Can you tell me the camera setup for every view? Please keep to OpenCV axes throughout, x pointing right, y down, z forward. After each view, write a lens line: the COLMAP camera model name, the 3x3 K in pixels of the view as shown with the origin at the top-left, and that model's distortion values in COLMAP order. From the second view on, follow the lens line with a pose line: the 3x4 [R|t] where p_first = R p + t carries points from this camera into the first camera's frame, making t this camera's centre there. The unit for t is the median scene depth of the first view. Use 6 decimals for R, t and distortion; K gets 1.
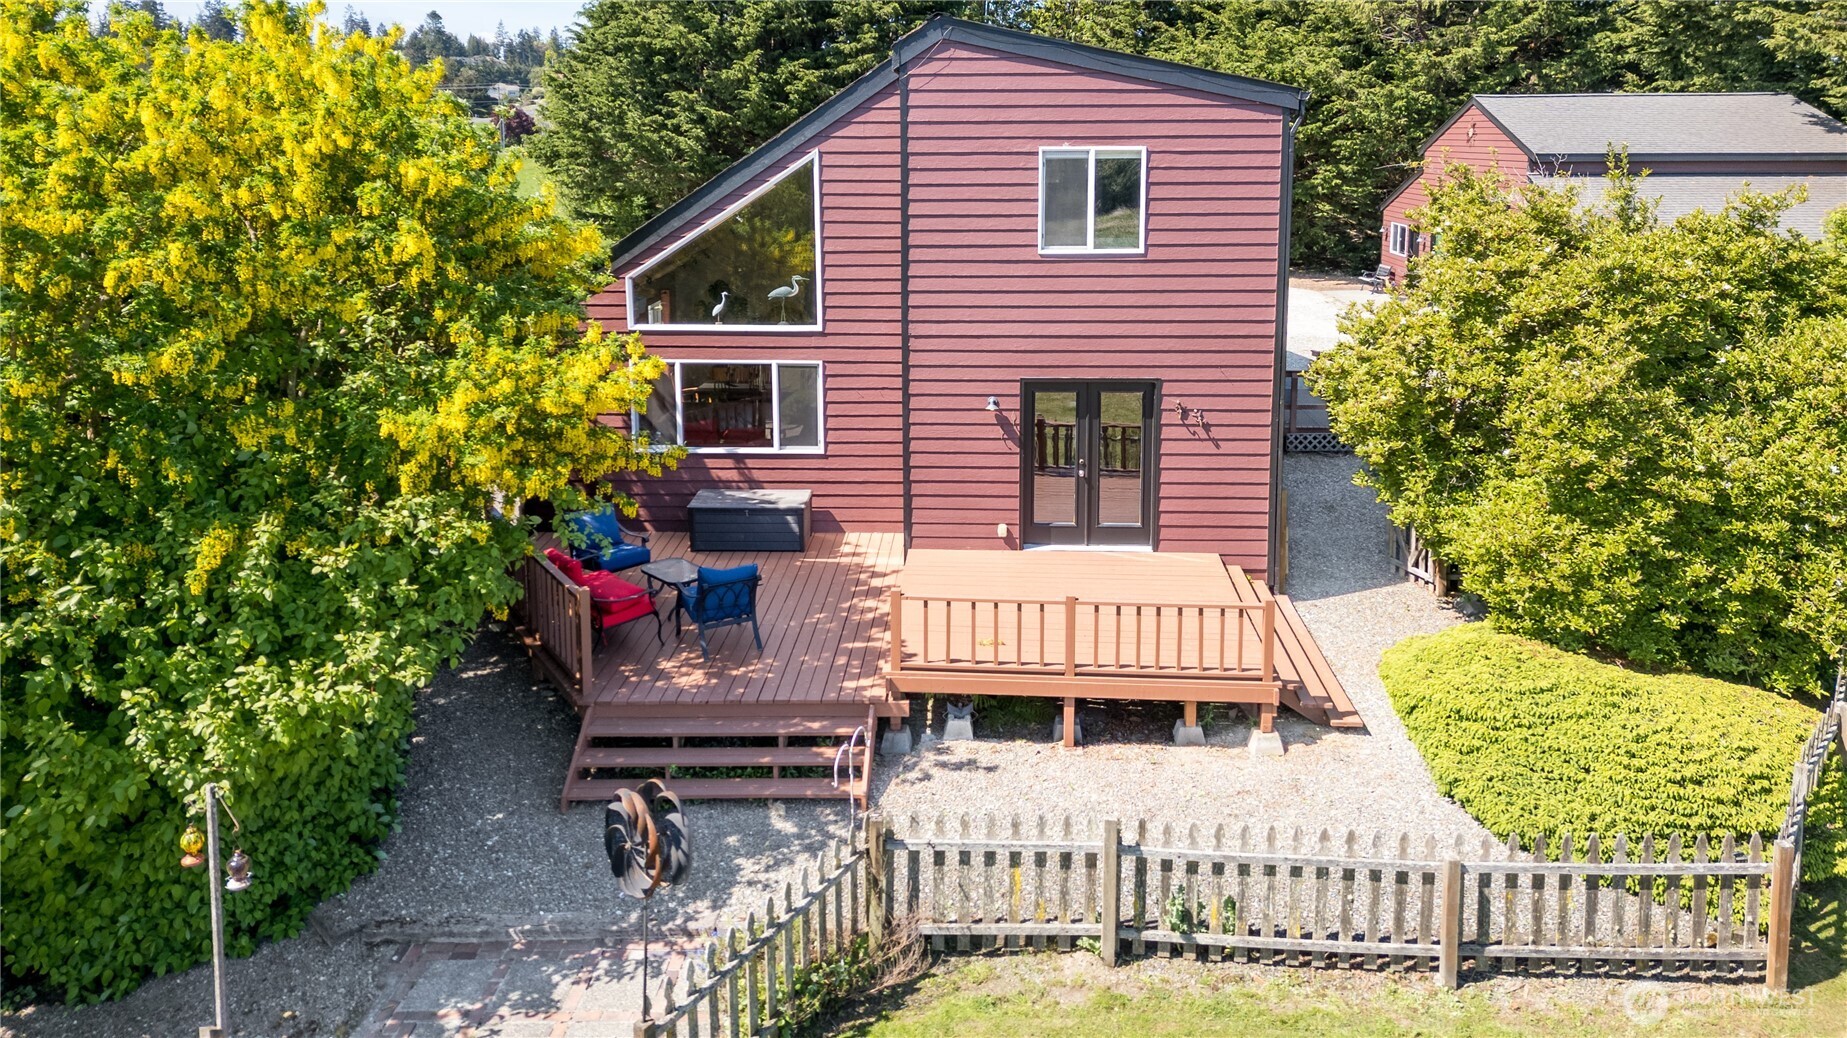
lens RADIAL K [[1307.5, 0, 923.5], [0, 1307.5, 519.0], [0, 0, 1]] dist [0.082311, -0.082402]
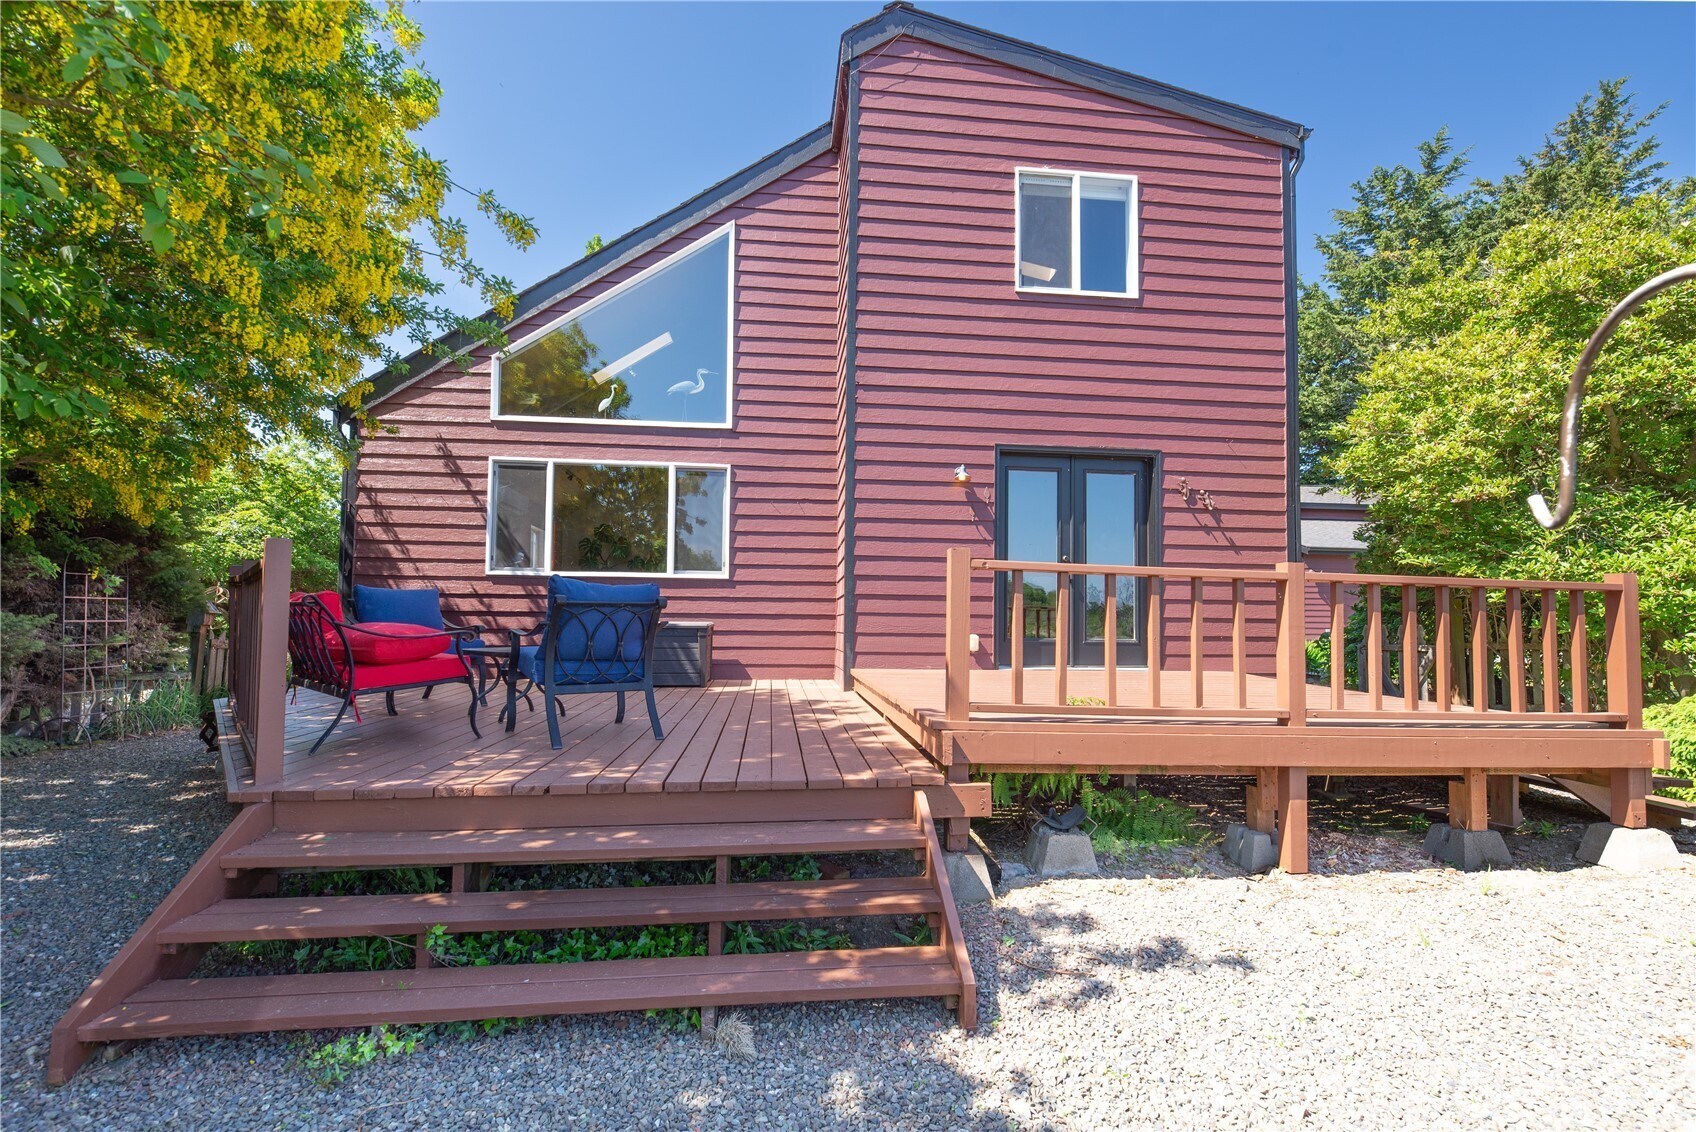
lens RADIAL K [[818.3, 0, 850.6], [0, 818.3, 648.7], [0, 0, 1]] dist [-0.004373, -0.000297]
pose [[0.989407, 0.010996, 0.144749, -0.082657], [0.024259, 0.970581, -0.239548, 0.128310], [-0.143125, 0.240522, 0.960034, 0.563989]]
